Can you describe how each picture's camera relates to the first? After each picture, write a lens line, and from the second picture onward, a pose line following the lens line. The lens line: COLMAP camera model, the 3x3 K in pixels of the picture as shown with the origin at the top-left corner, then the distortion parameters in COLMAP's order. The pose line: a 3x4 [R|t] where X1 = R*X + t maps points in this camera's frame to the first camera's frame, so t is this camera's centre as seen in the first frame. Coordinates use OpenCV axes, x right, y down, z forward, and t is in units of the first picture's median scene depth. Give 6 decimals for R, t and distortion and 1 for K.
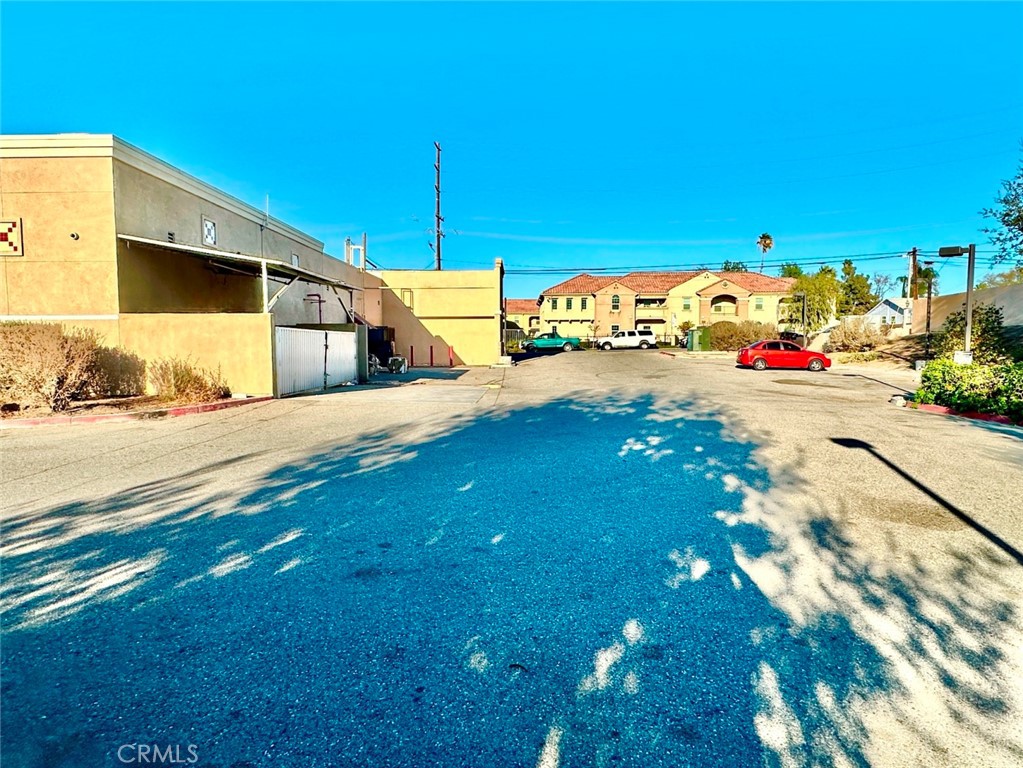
lens RADIAL K [[606.4, 0, 509.0], [0, 606.4, 380.6], [0, 0, 1]] dist [-0.003810, -0.001296]
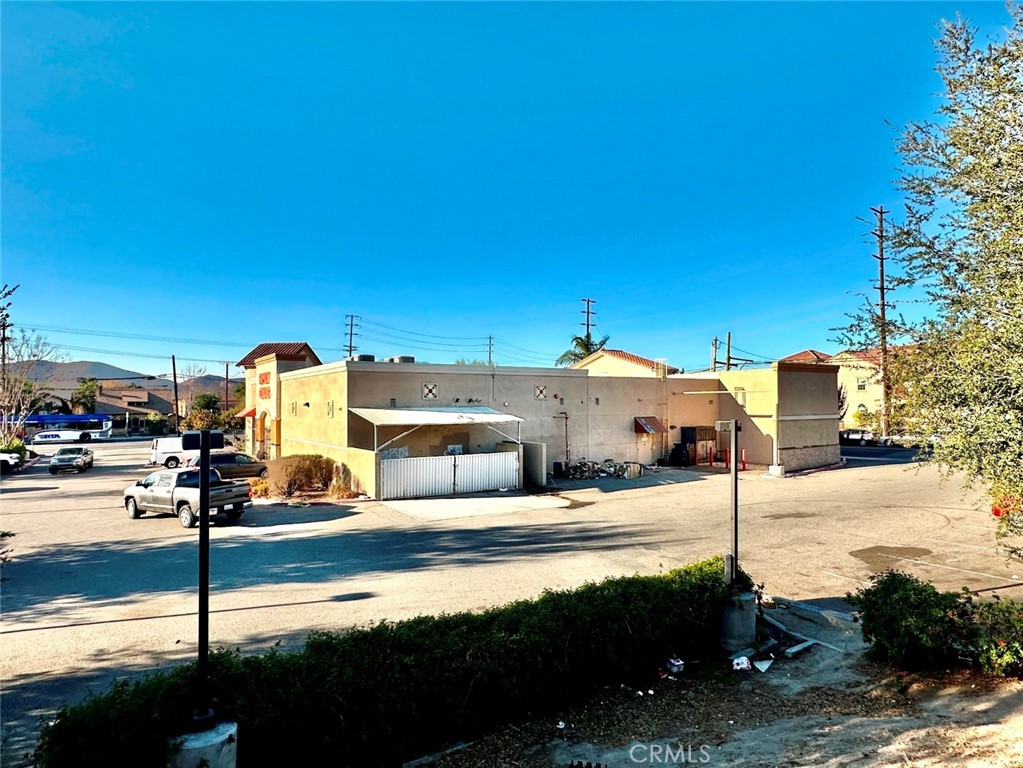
lens RADIAL K [[606.1, 0, 514.9], [0, 606.1, 386.0], [0, 0, 1]] dist [-0.000303, 0.000740]
pose [[0.569285, -0.024113, -0.821787, 0.458602], [-0.044872, 0.997169, -0.060344, -0.075661], [0.820915, 0.071228, 0.566591, 0.107224]]
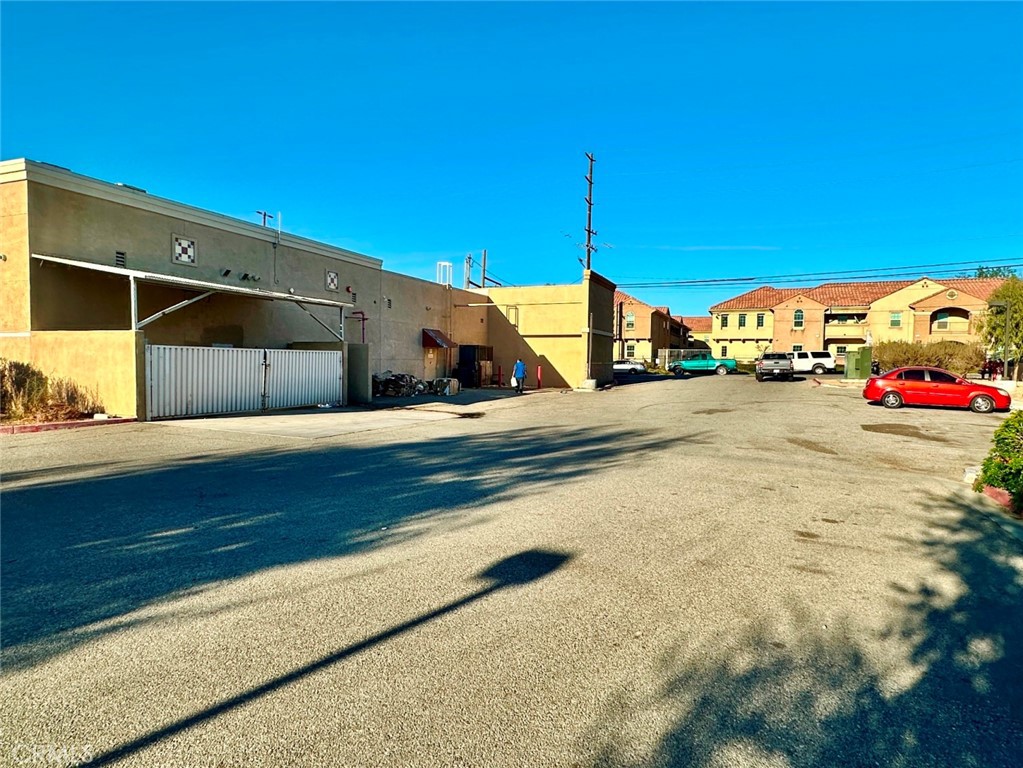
lens RADIAL K [[606.1, 0, 514.9], [0, 606.1, 386.0], [0, 0, 1]] dist [-0.000303, 0.000740]
pose [[0.937238, 0.029103, -0.347474, 0.170388], [-0.036774, 0.999203, -0.015502, -0.010960], [0.346746, 0.027308, 0.937562, 0.111932]]
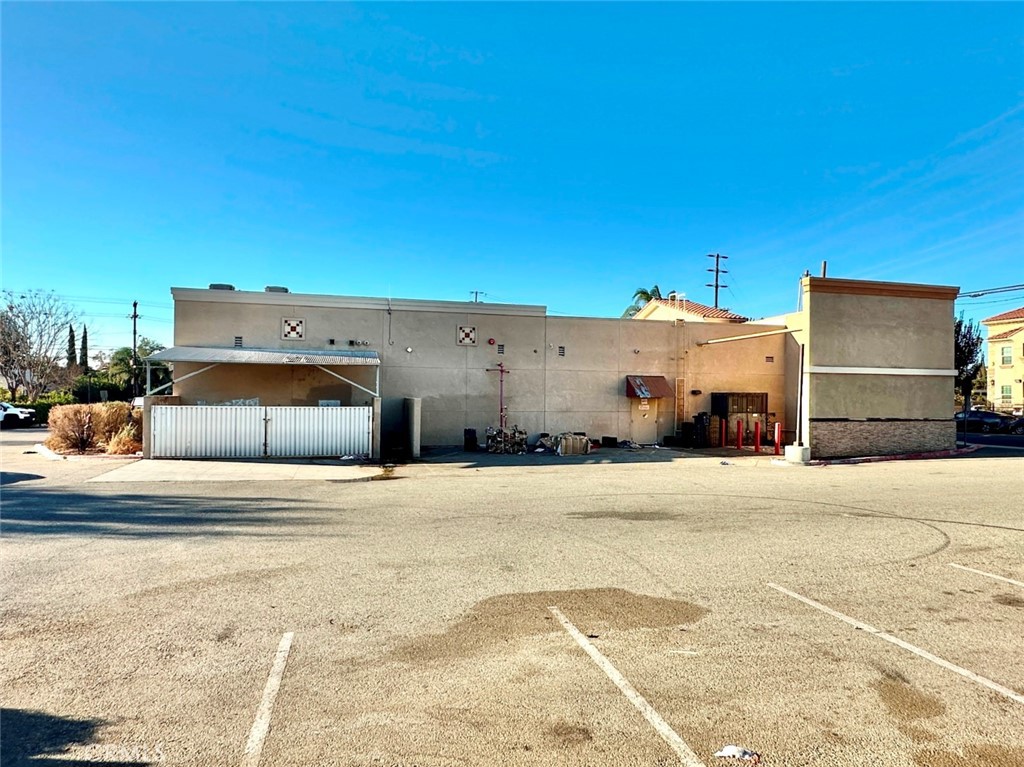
lens RADIAL K [[627.1, 0, 507.8], [0, 627.1, 386.1], [0, 0, 1]] dist [0.004347, 0.001739]
pose [[0.269558, -0.009757, -0.962935, 0.417361], [-0.069021, 0.997181, -0.029425, -0.051453], [0.960507, 0.074394, 0.268125, 0.489630]]
